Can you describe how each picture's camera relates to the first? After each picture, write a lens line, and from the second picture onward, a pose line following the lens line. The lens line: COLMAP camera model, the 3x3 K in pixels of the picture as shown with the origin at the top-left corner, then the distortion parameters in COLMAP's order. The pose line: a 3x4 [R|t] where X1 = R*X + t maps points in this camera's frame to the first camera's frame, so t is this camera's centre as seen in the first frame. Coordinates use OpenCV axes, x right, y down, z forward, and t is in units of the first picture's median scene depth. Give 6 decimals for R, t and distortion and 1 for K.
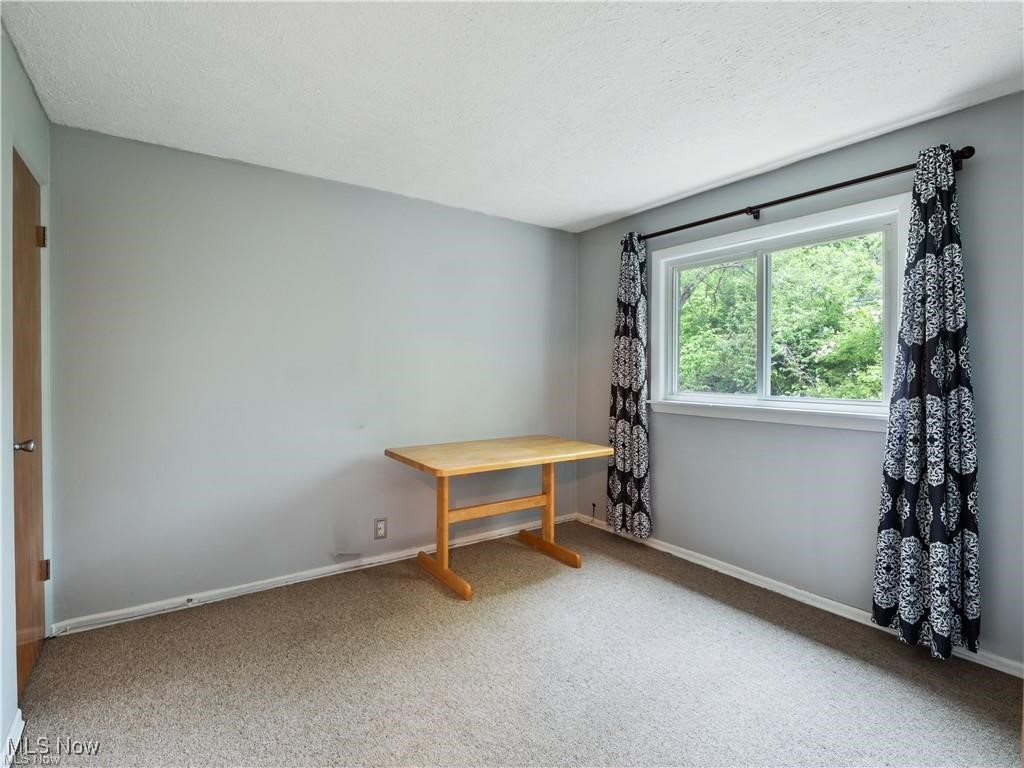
lens RADIAL K [[498.5, 0, 508.4], [0, 498.5, 376.9], [0, 0, 1]] dist [-0.002759, -0.000617]
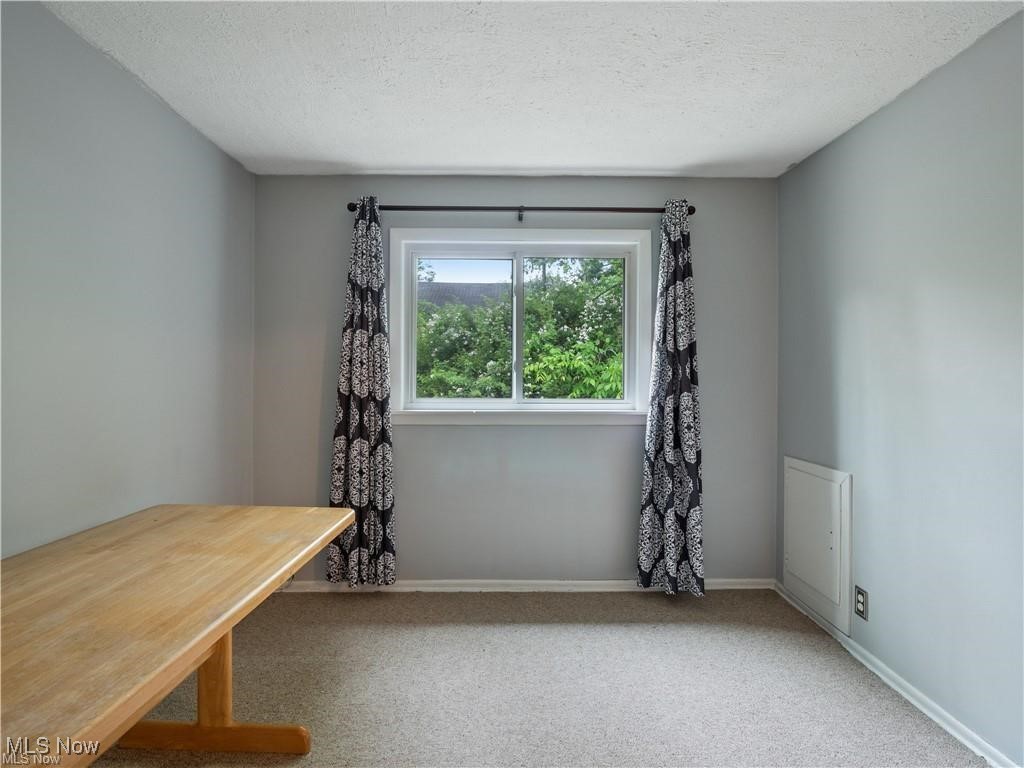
lens RADIAL K [[498.5, 0, 508.4], [0, 498.5, 376.9], [0, 0, 1]] dist [-0.002759, -0.000617]
pose [[0.565892, -0.006049, 0.824457, -0.277541], [0.012989, 0.999914, -0.001580, -0.004612], [-0.824377, 0.011603, 0.565922, 0.389305]]
